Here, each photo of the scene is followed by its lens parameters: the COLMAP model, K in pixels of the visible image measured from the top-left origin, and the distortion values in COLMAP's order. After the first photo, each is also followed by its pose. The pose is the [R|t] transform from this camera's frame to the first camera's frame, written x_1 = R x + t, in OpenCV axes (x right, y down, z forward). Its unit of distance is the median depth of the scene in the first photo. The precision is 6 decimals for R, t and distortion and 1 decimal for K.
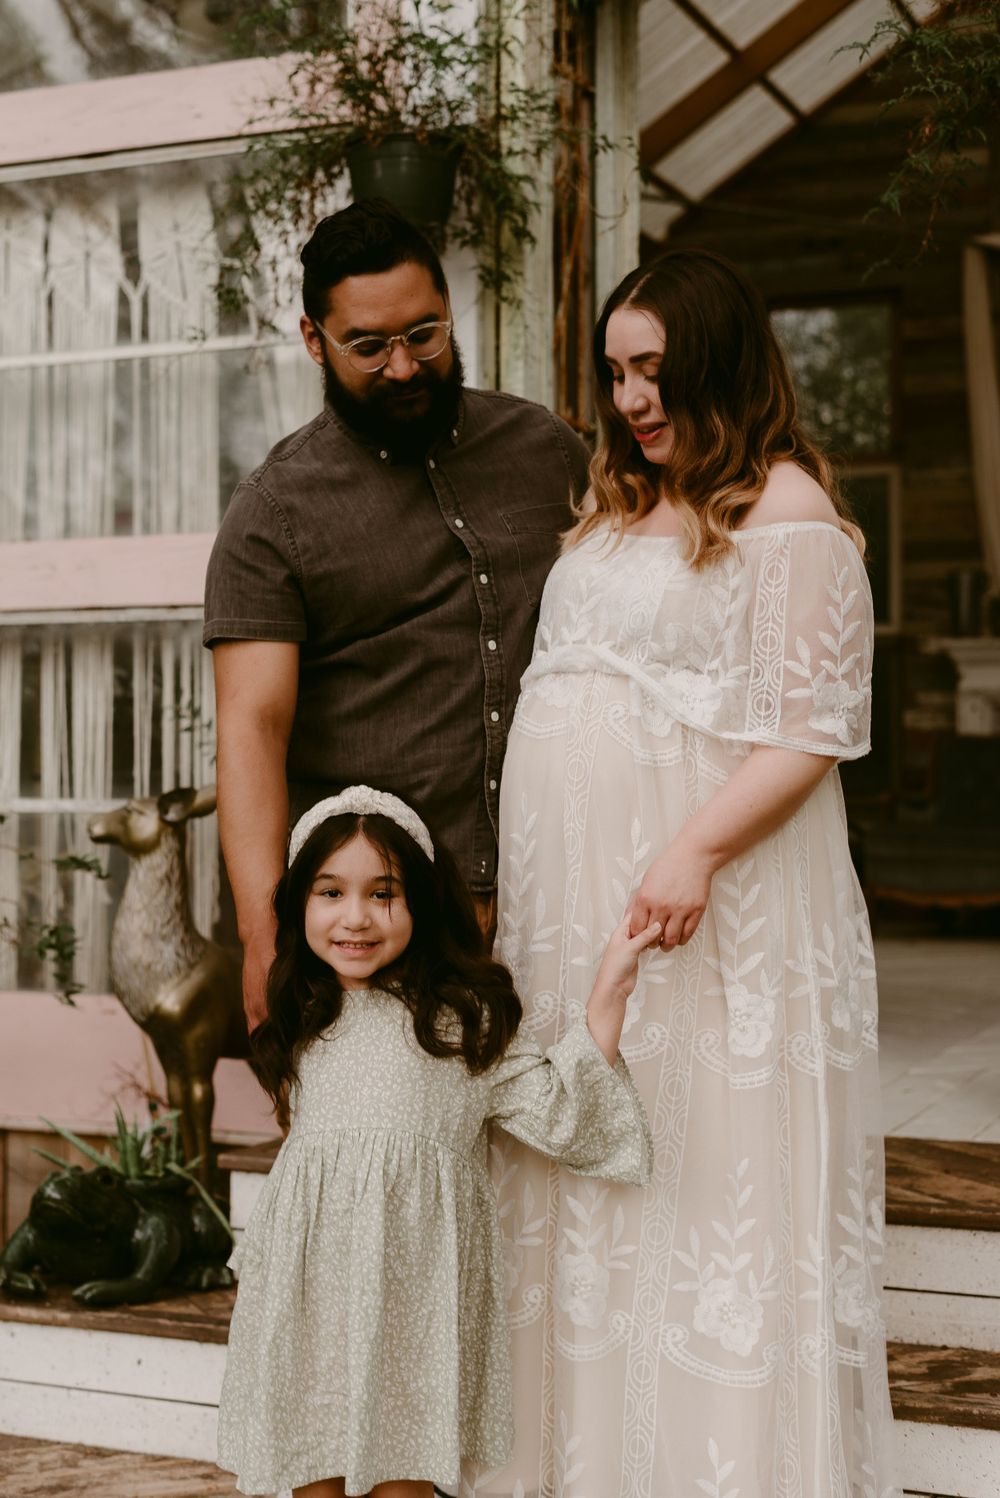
lens RADIAL K [[2309.6, 0, 483.2], [0, 2309.6, 707.7], [0, 0, 1]] dist [0.017150, 0.067213]
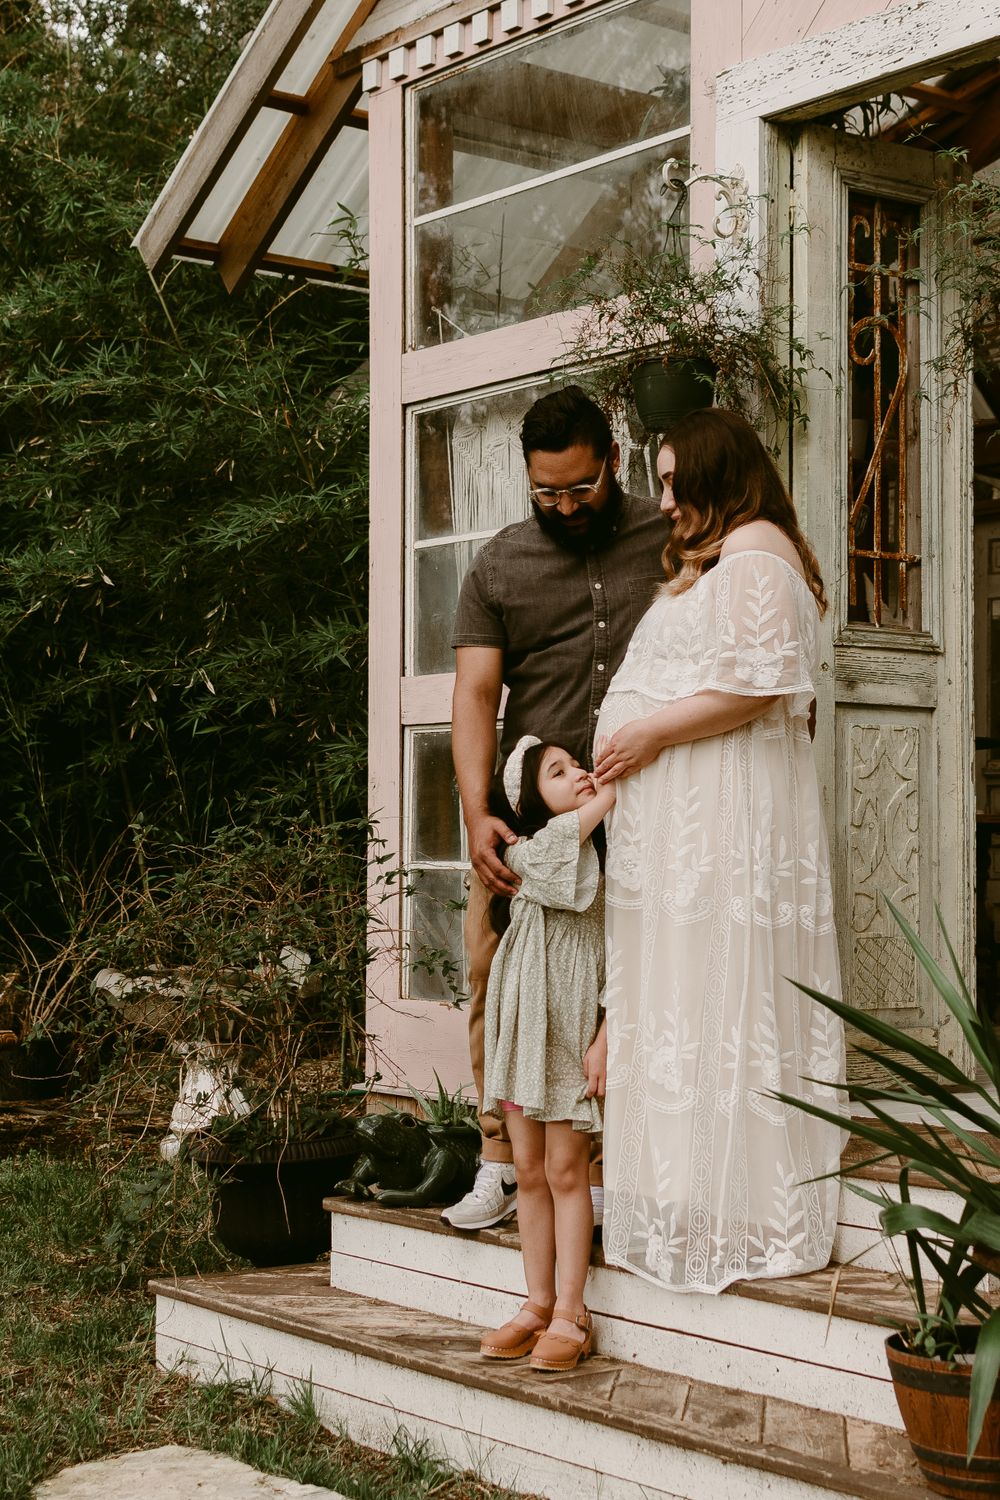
lens RADIAL K [[2475.6, 0, 504.9], [0, 2475.6, 790.6], [0, 0, 1]] dist [0.044187, -0.046450]
pose [[0.875304, -0.008937, -0.483490, 0.572418], [0.010376, 0.999946, 0.000301, -0.001957], [0.483461, -0.005280, 0.875350, -0.285826]]
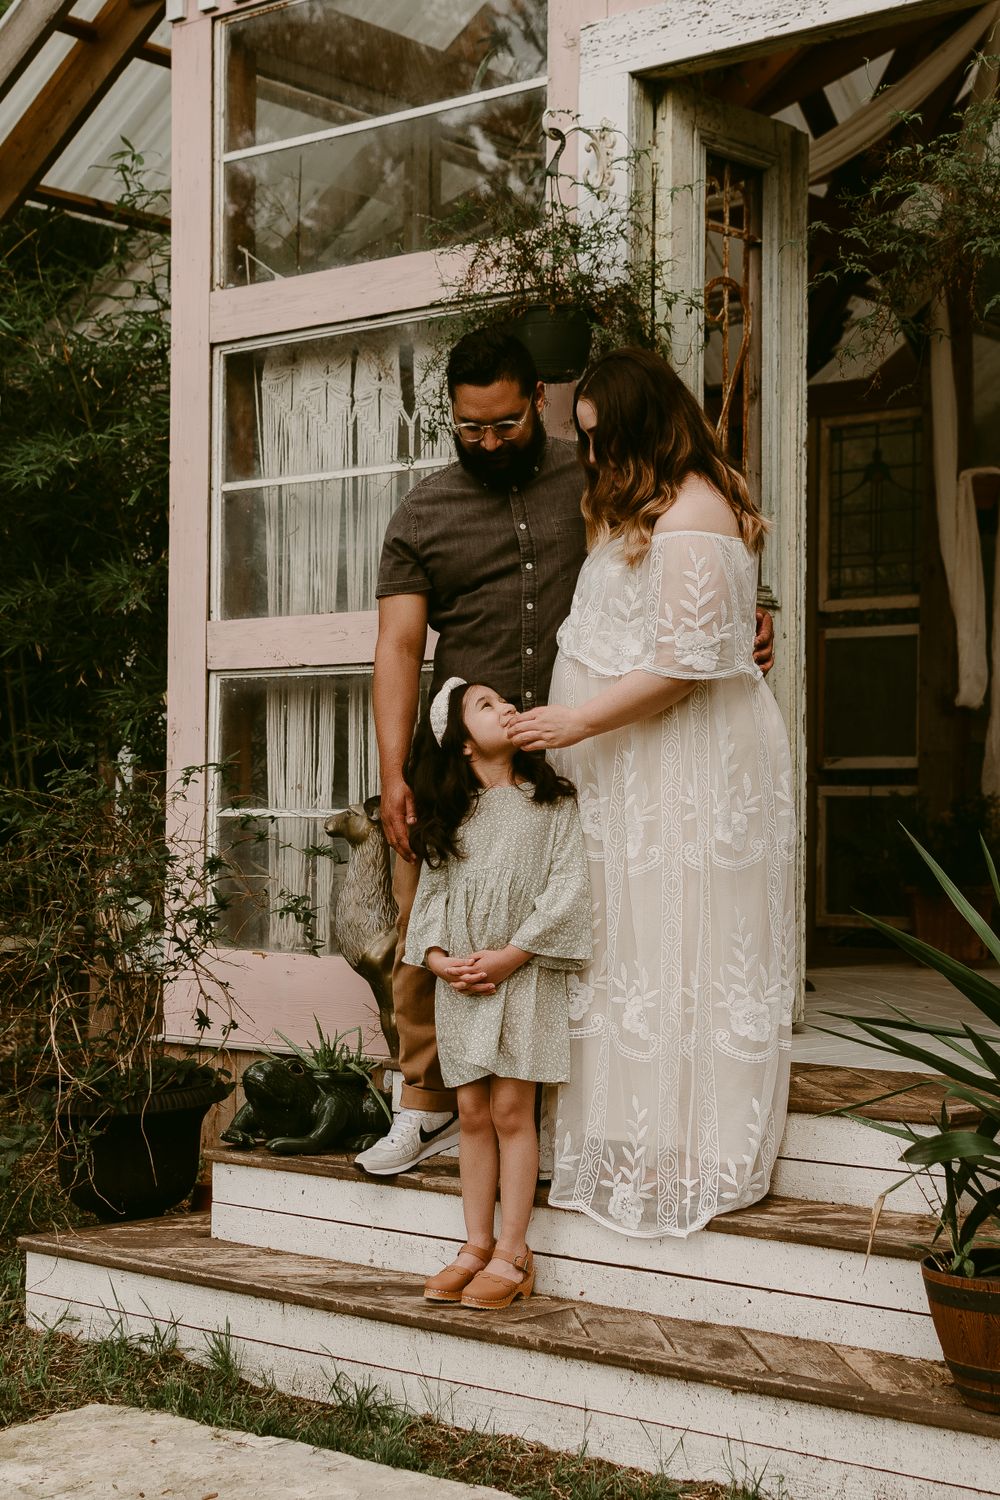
lens RADIAL K [[2437.6, 0, 500.0], [0, 2437.6, 780.7], [0, 0, 1]] dist [0.041725, -0.027161]
pose [[0.956205, 0.003866, -0.292672, 0.353840], [-0.000735, 0.999941, 0.010809, 0.009905], [0.292696, -0.010120, 0.956152, -0.351580]]
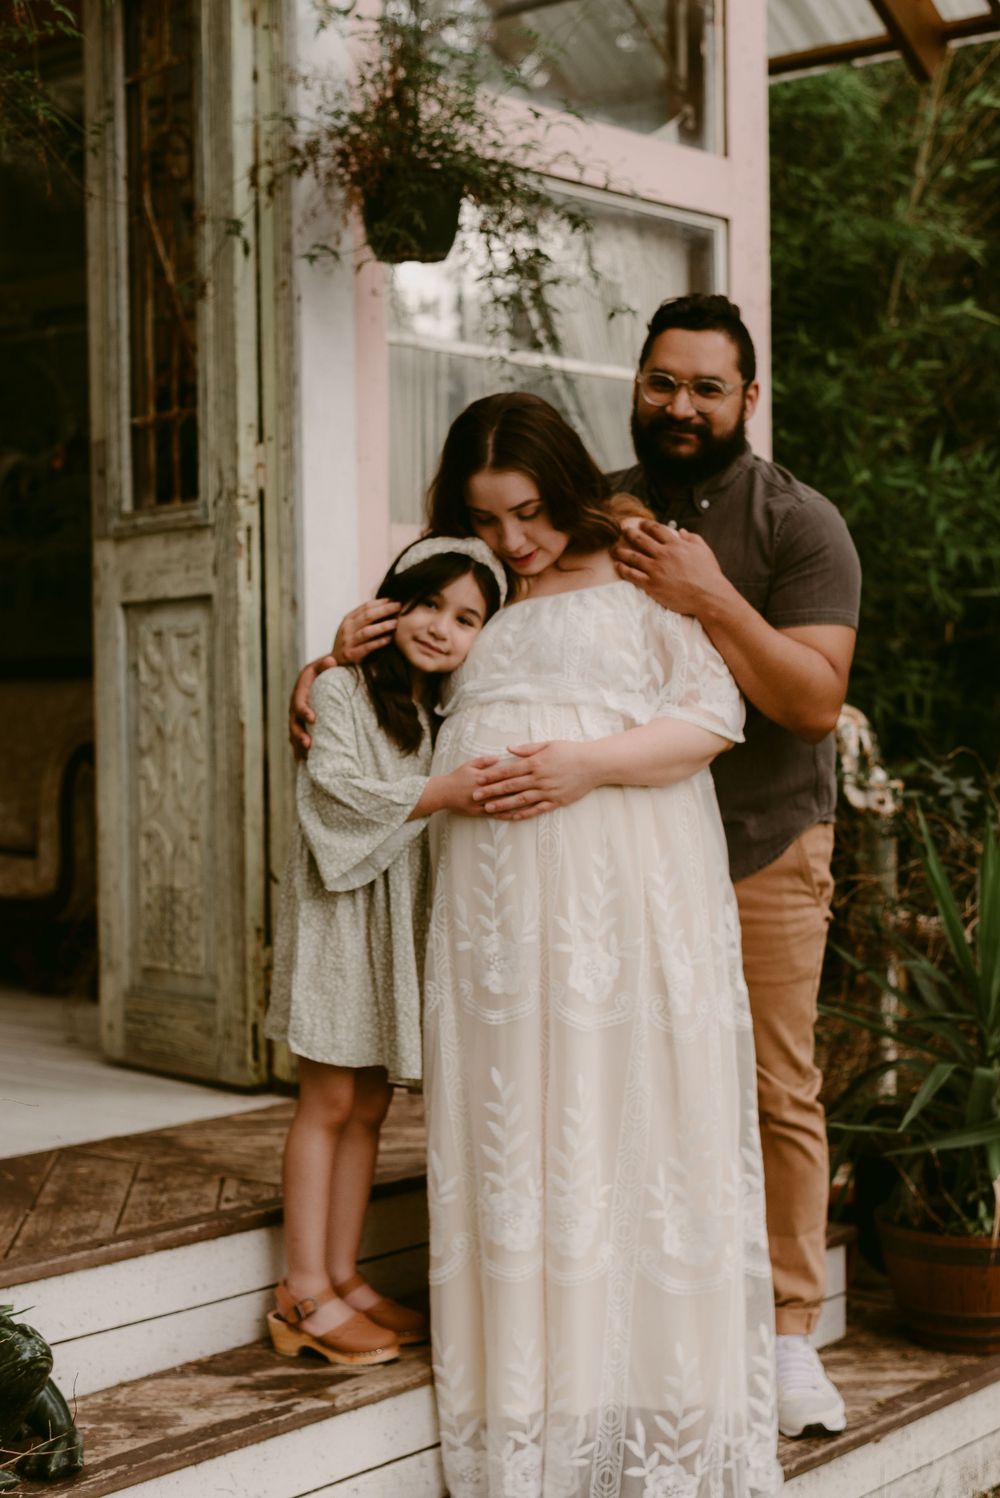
lens RADIAL K [[2365.9, 0, 498.1], [0, 2365.9, 715.7], [0, 0, 1]] dist [0.007287, 0.045723]
pose [[0.303199, -0.013735, 0.952828, -0.795095], [-0.014482, 0.999714, 0.019019, -0.021248], [-0.952817, -0.019565, 0.302913, 0.537073]]
